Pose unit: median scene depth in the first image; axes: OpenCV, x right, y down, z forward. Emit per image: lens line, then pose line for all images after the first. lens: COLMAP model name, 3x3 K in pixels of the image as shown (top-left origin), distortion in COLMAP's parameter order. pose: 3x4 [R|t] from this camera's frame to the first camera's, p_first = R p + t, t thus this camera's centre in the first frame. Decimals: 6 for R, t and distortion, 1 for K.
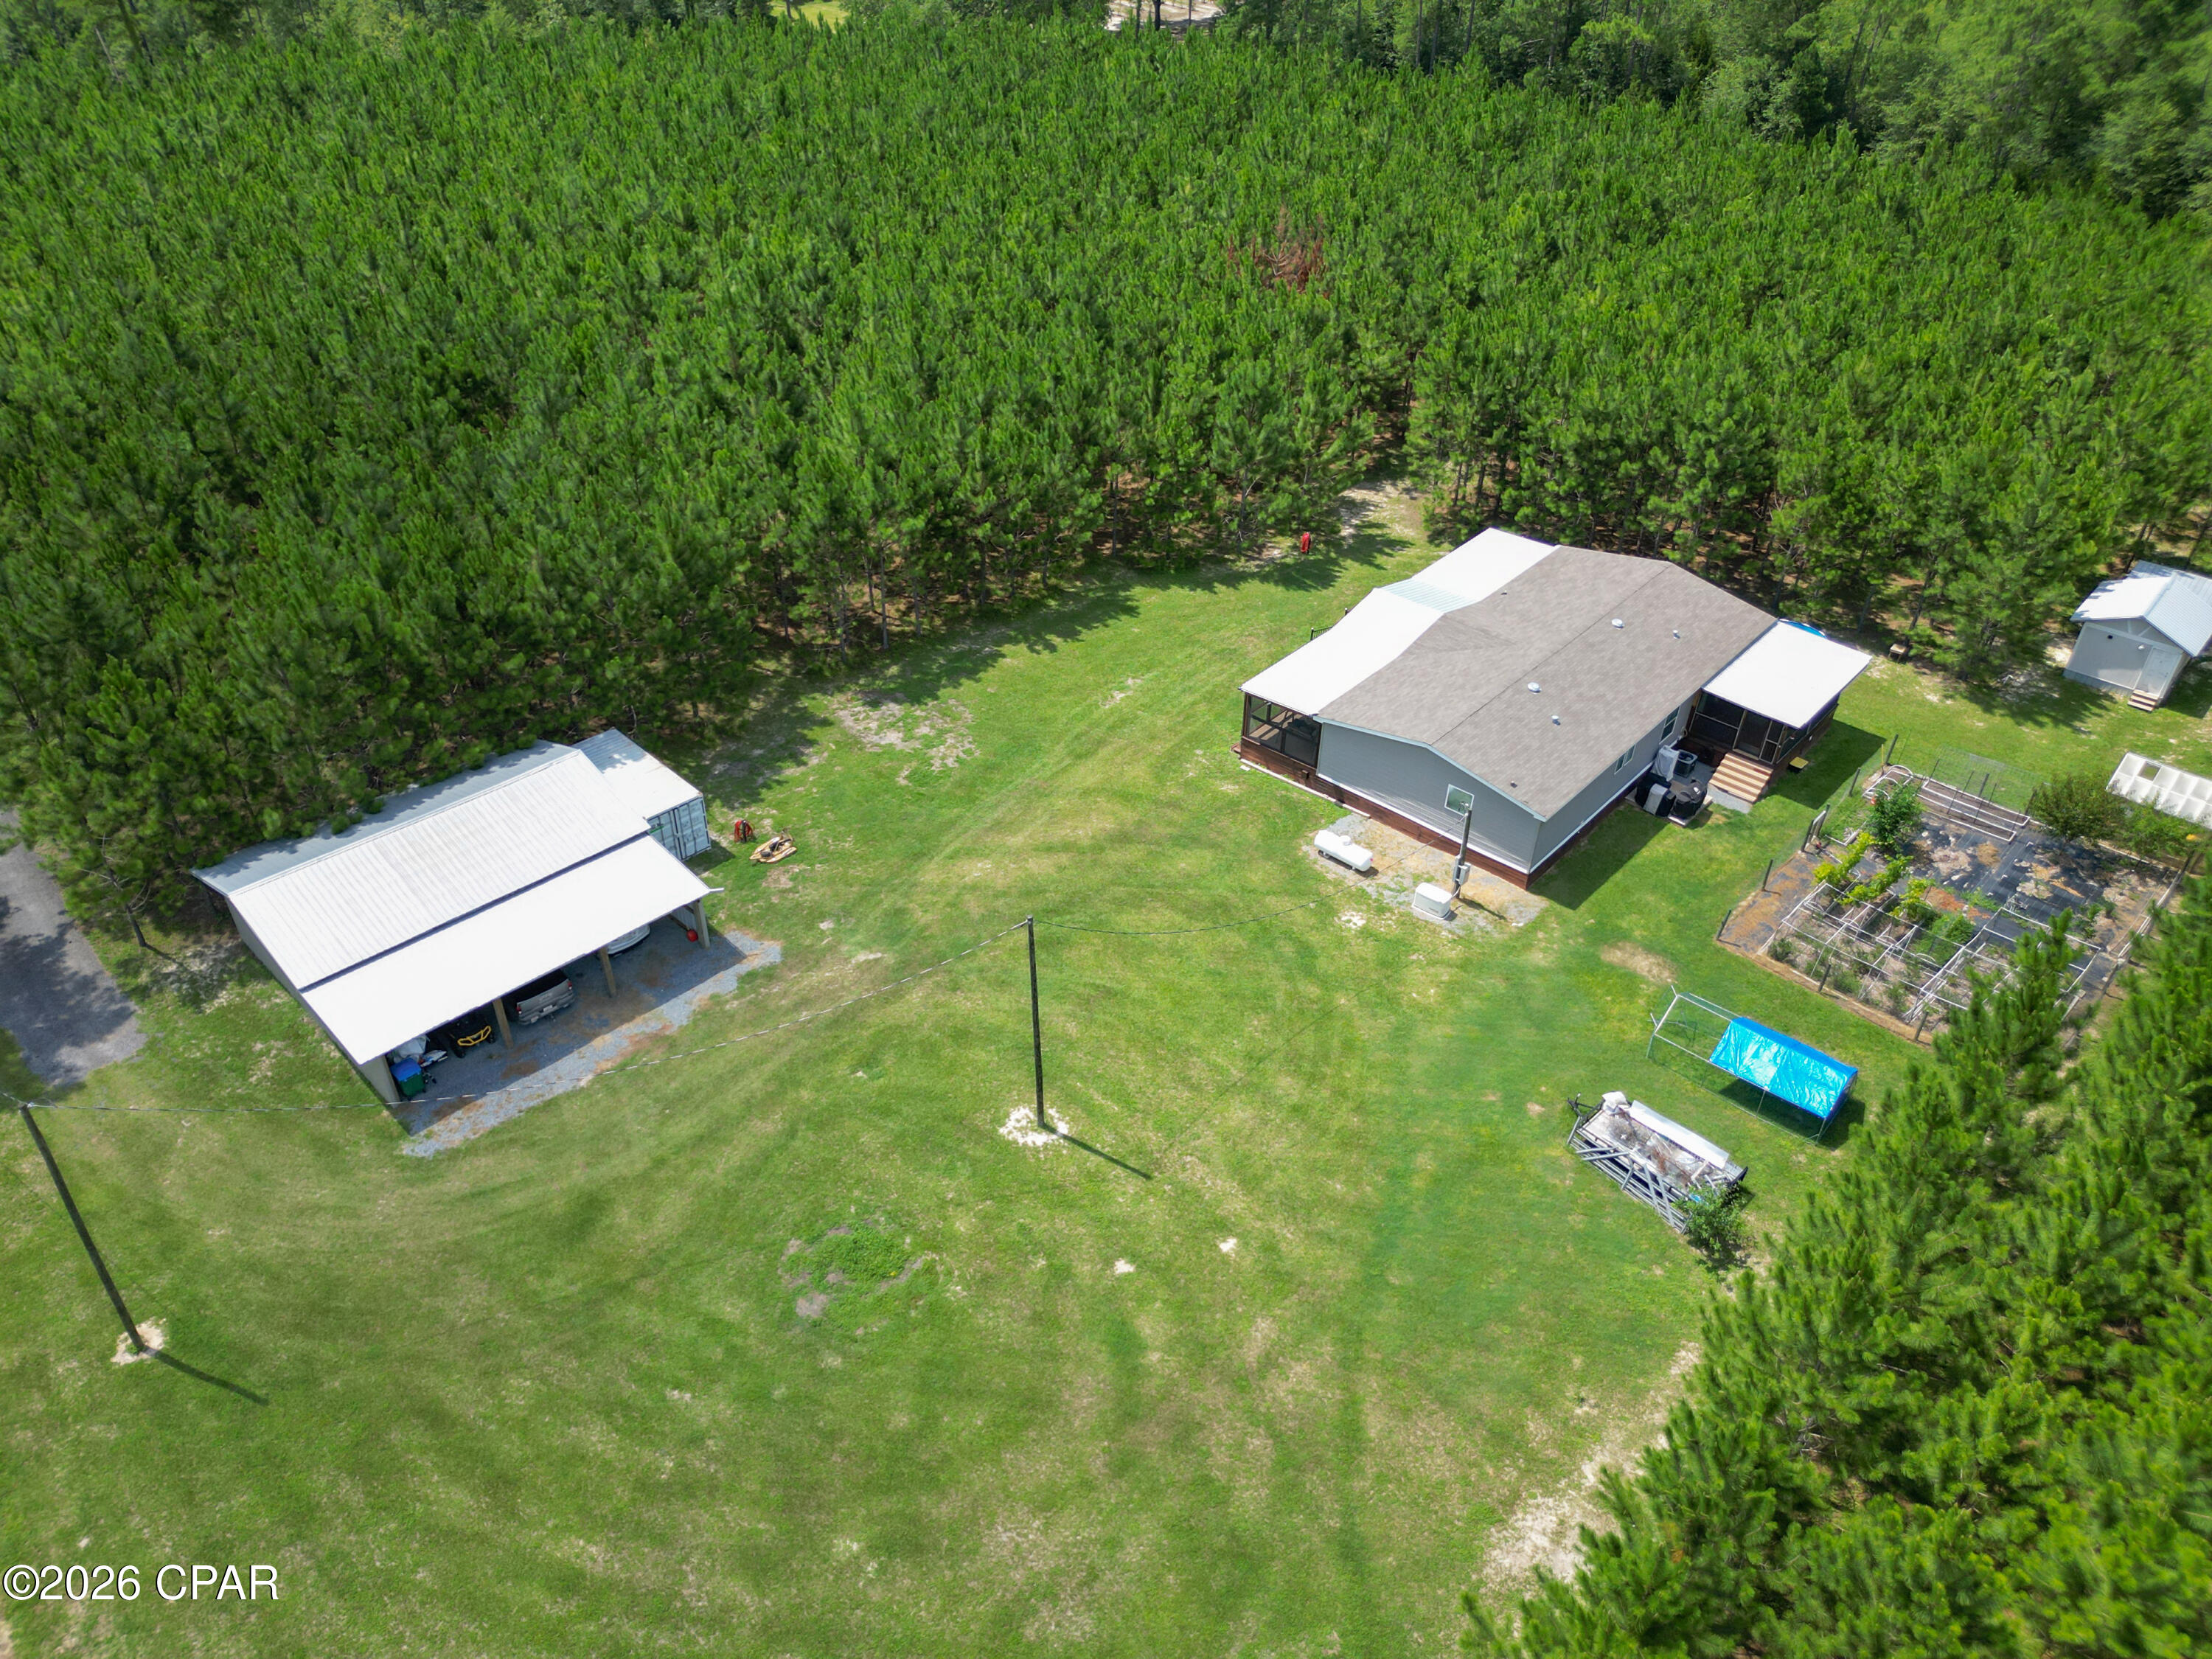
lens RADIAL K [[1557.9, 0, 1099.7], [0, 1557.9, 825.5], [0, 0, 1]] dist [0.066363, -0.062589]
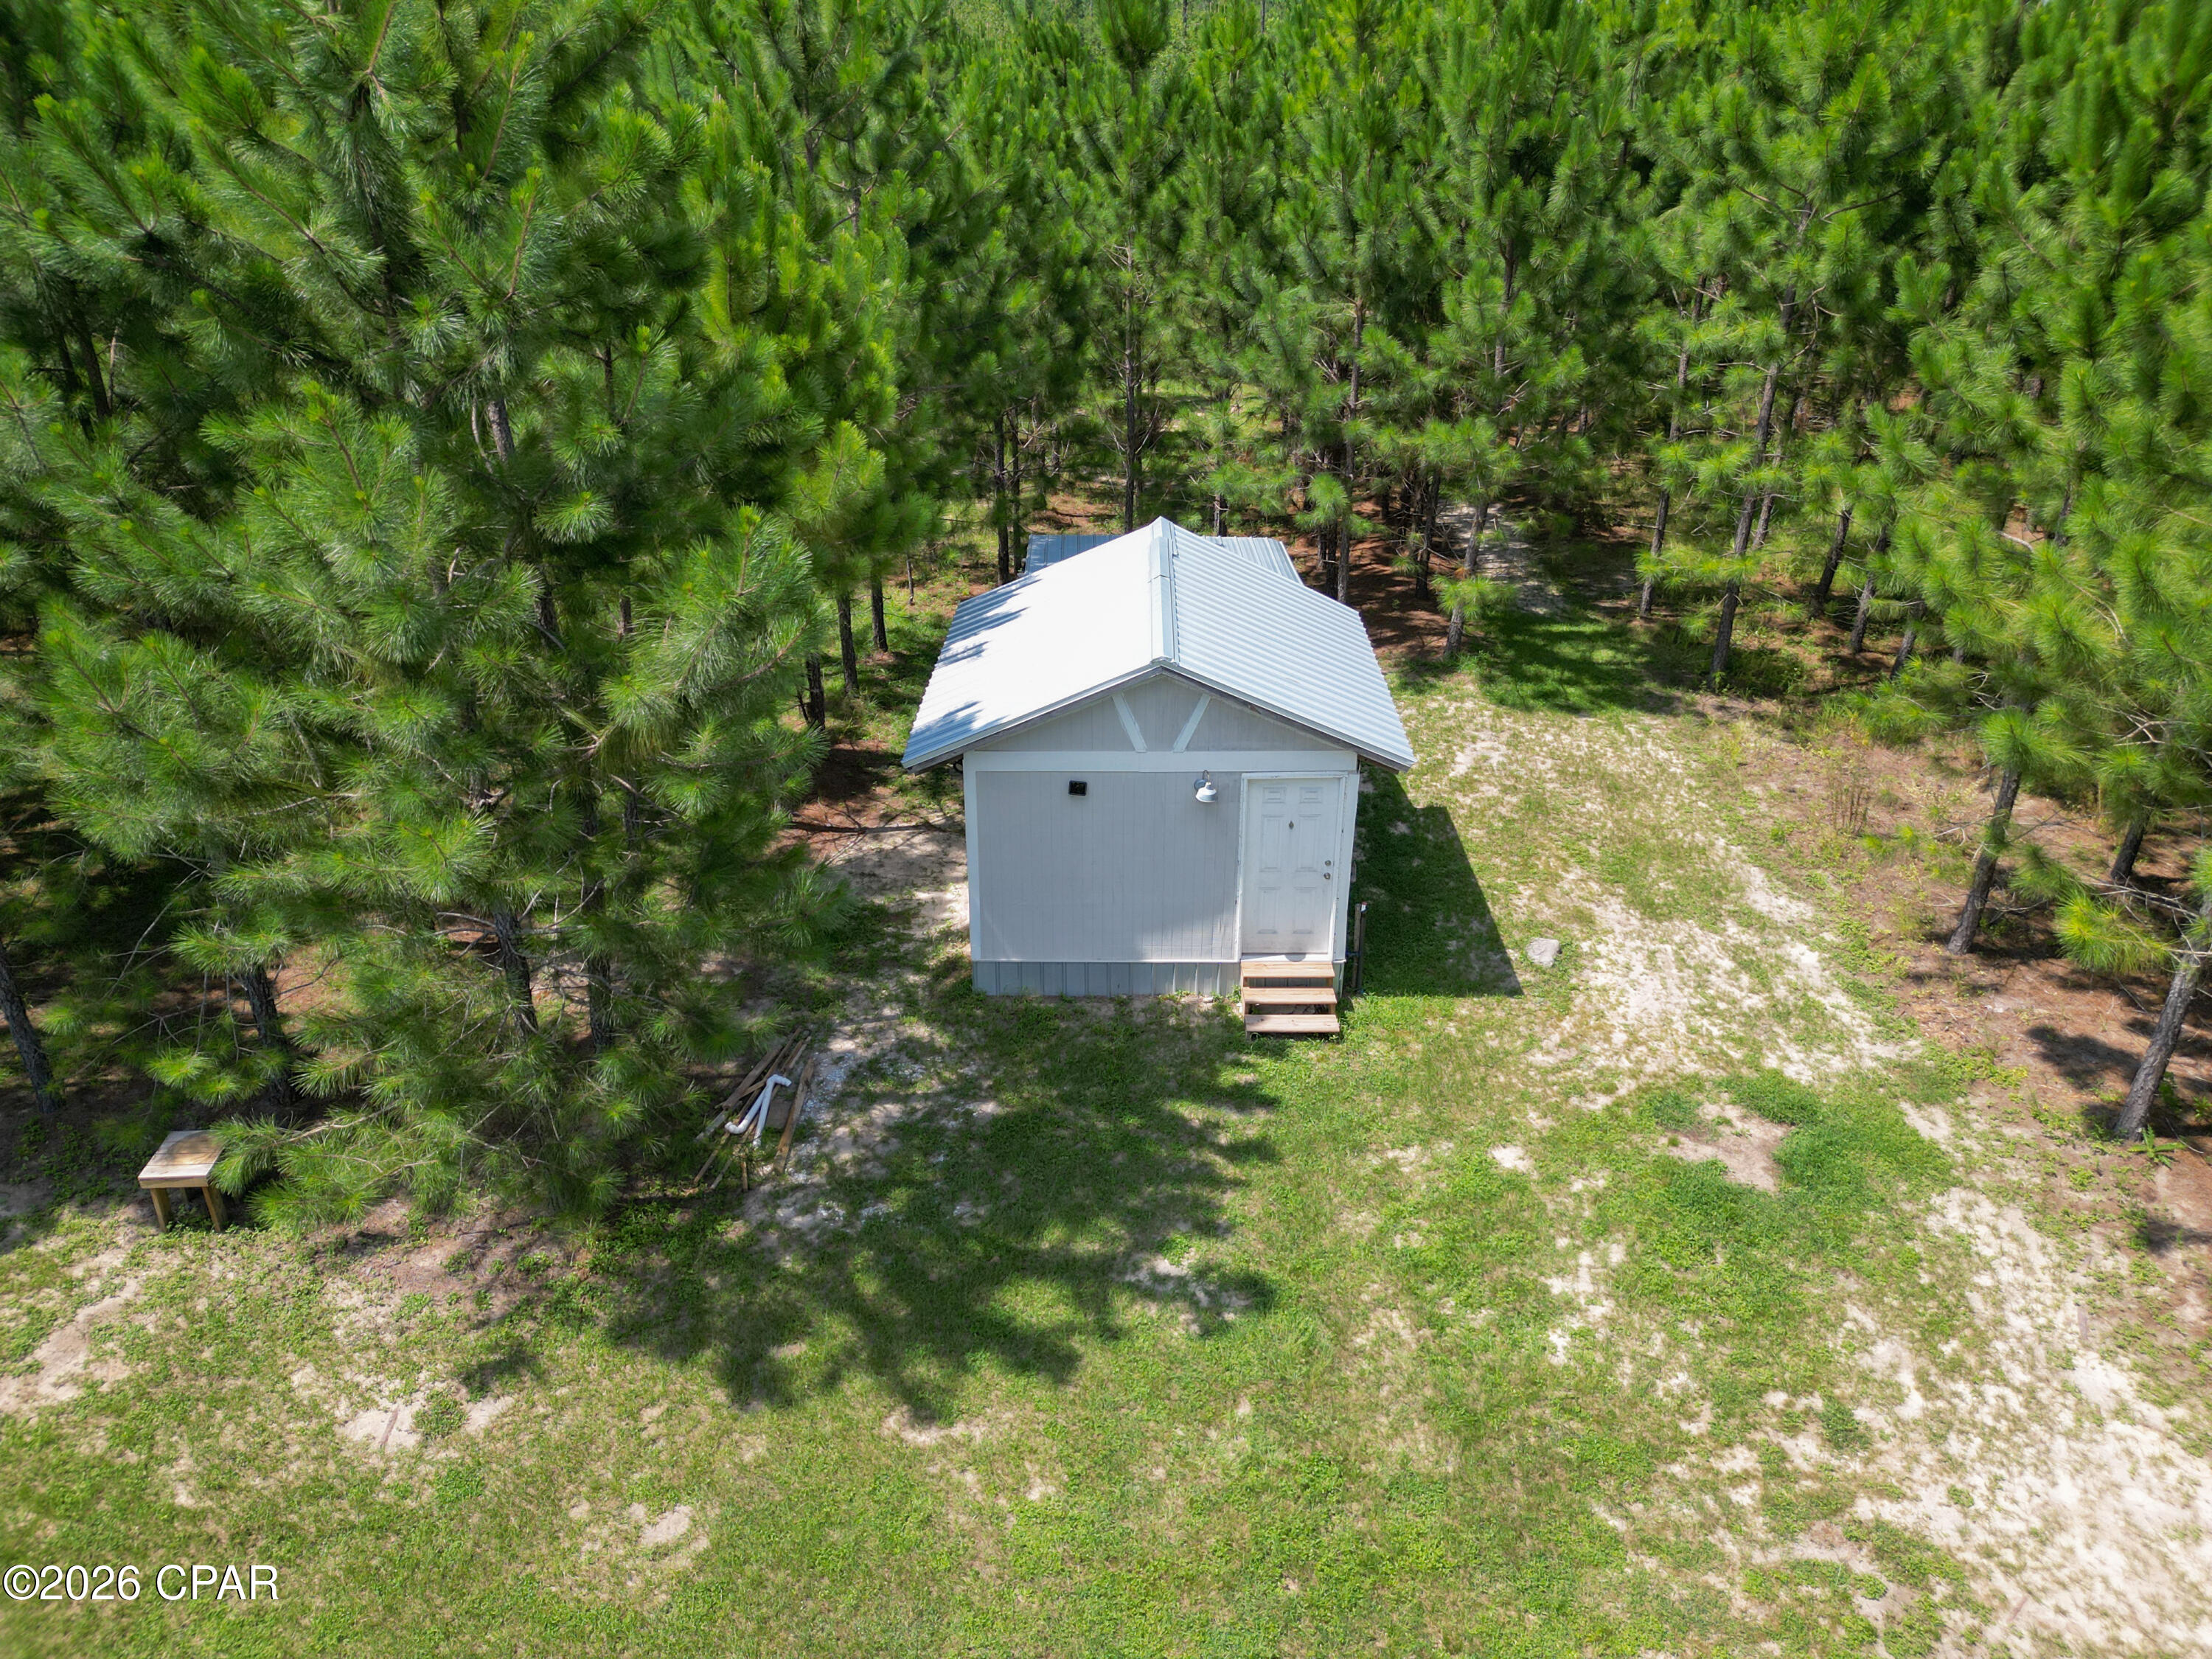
lens RADIAL K [[1581.7, 0, 1116.8], [0, 1581.7, 787.7], [0, 0, 1]] dist [0.067284, -0.064728]
pose [[0.757345, -0.280463, 0.589720, 0.558968], [0.381198, 0.923111, -0.050533, -0.115301], [-0.530205, 0.263071, 0.806025, 0.899818]]
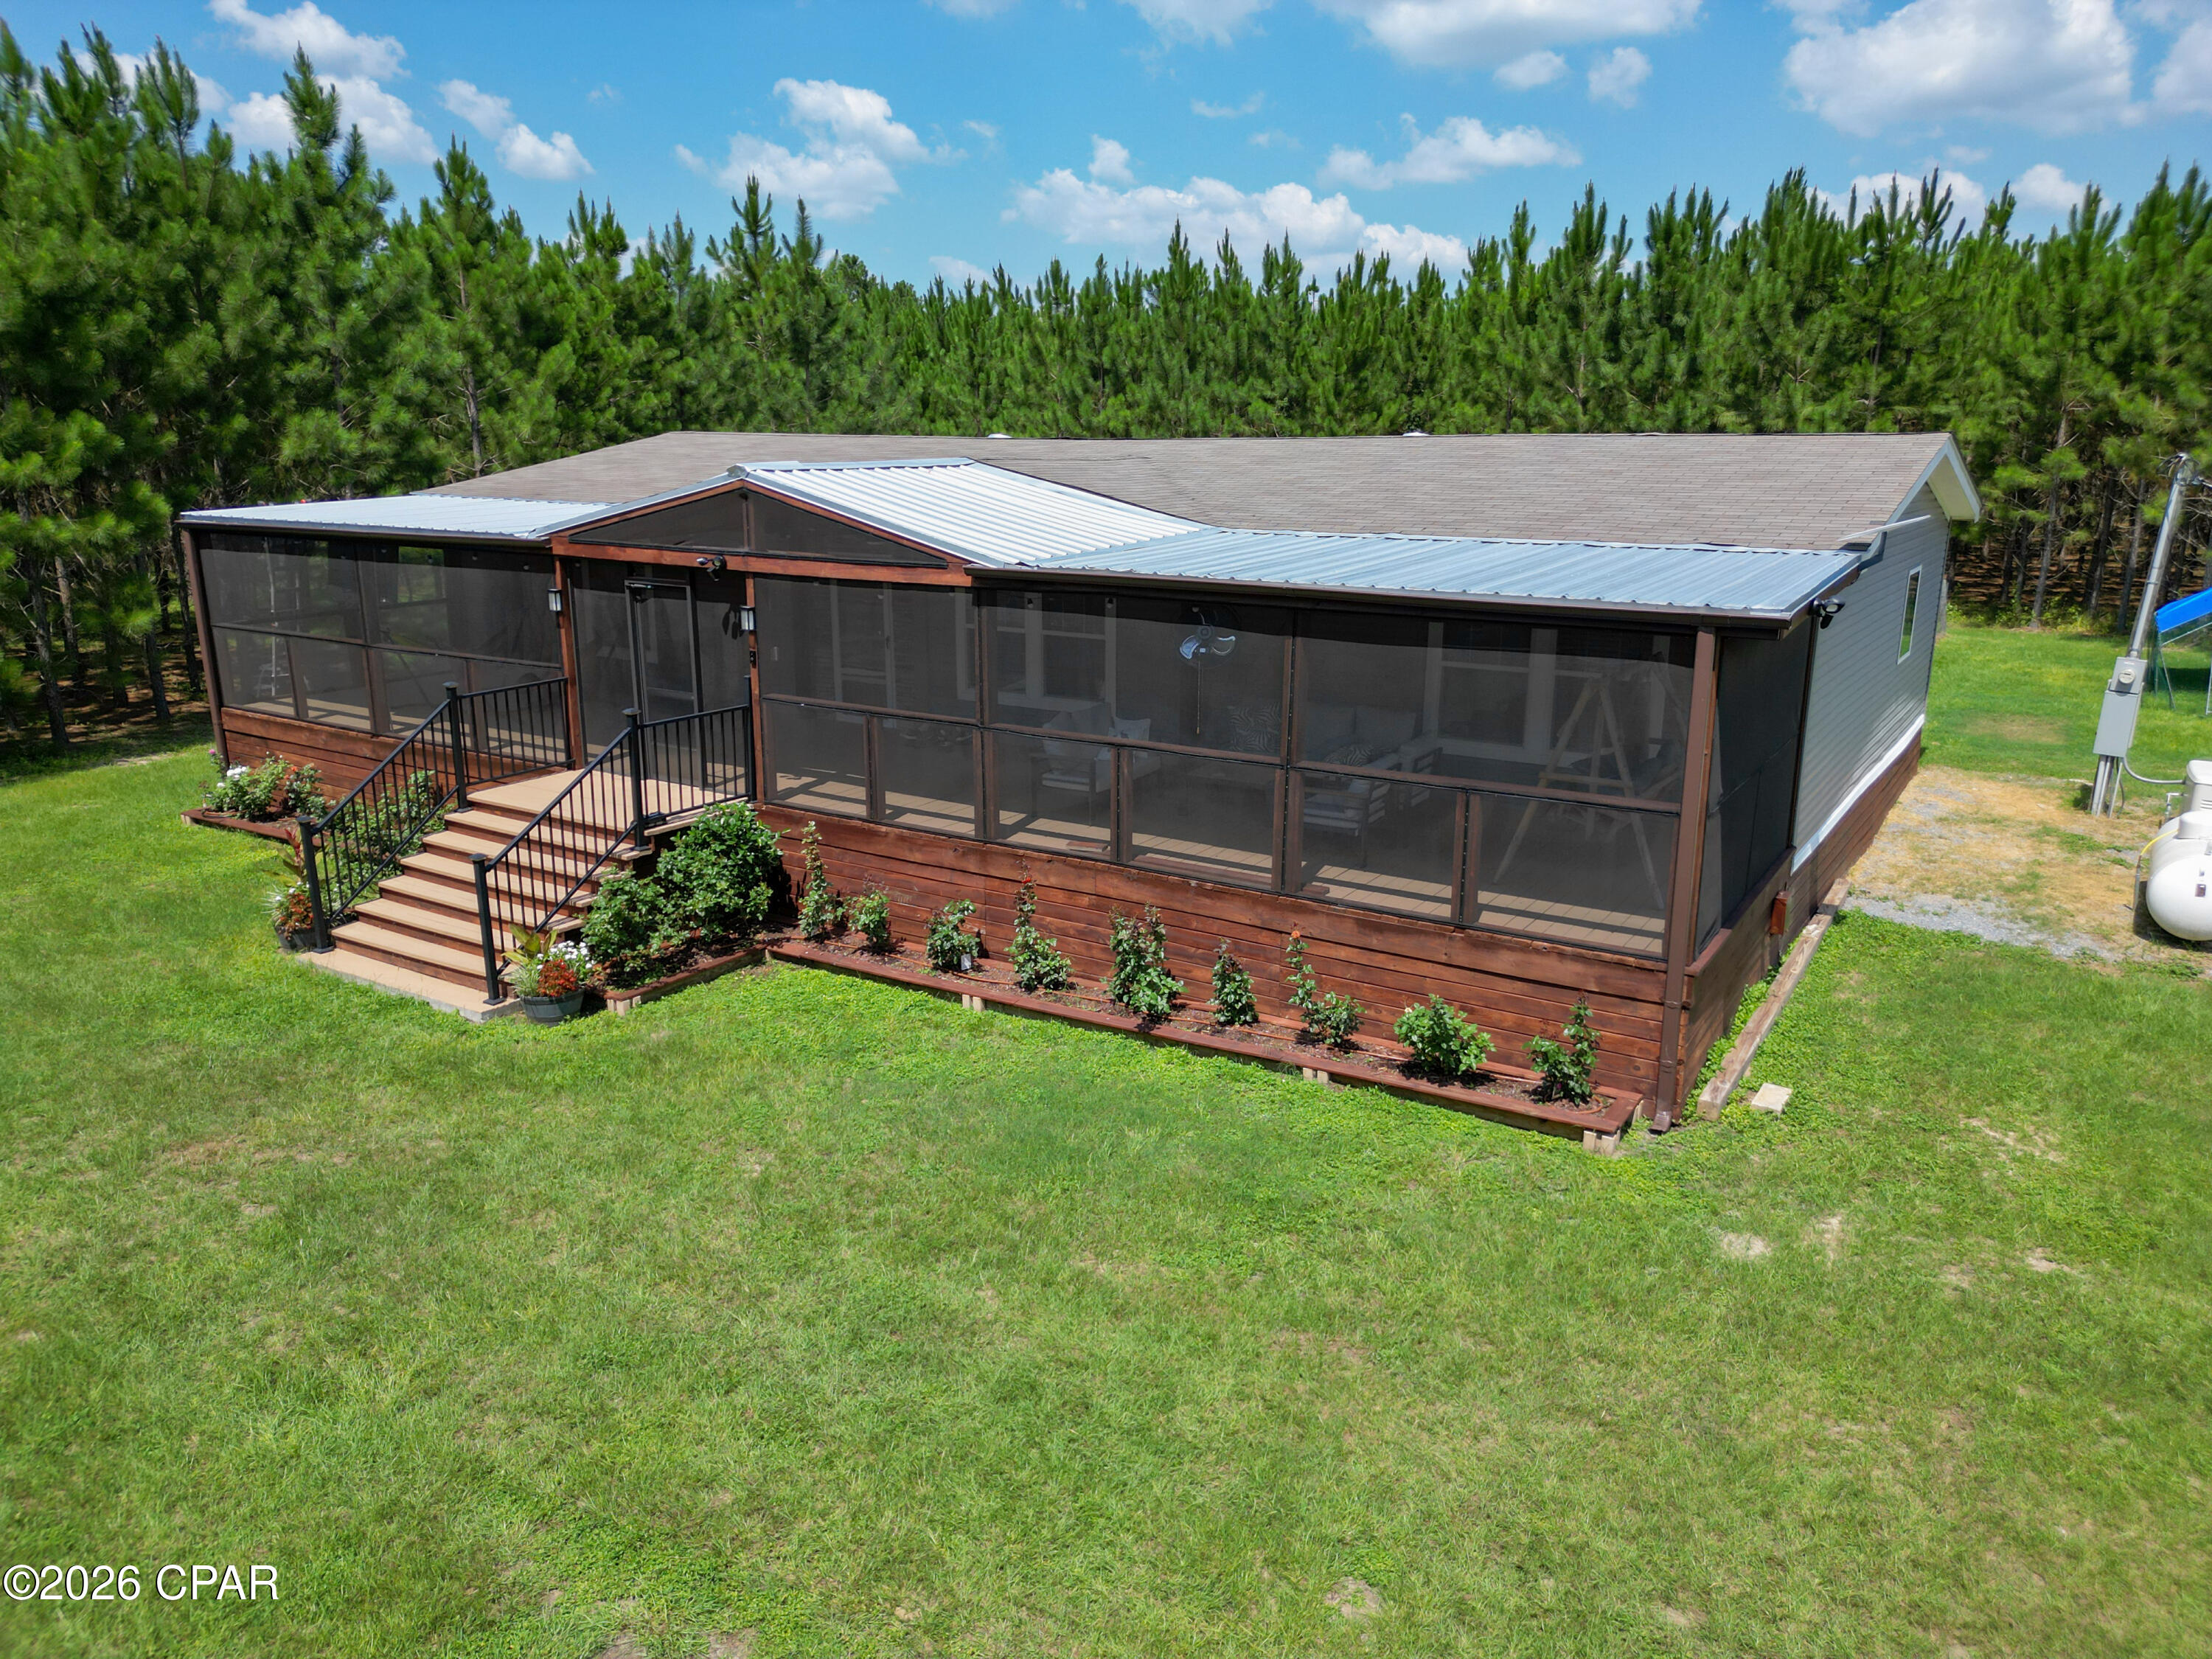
lens RADIAL K [[1557.2, 0, 1105.2], [0, 1557.2, 826.6], [0, 0, 1]] dist [0.055386, -0.056485]
pose [[-0.146703, -0.248839, 0.957370, -0.056643], [0.589128, 0.755490, 0.286641, -0.156490], [-0.794611, 0.606064, 0.035765, 1.055653]]
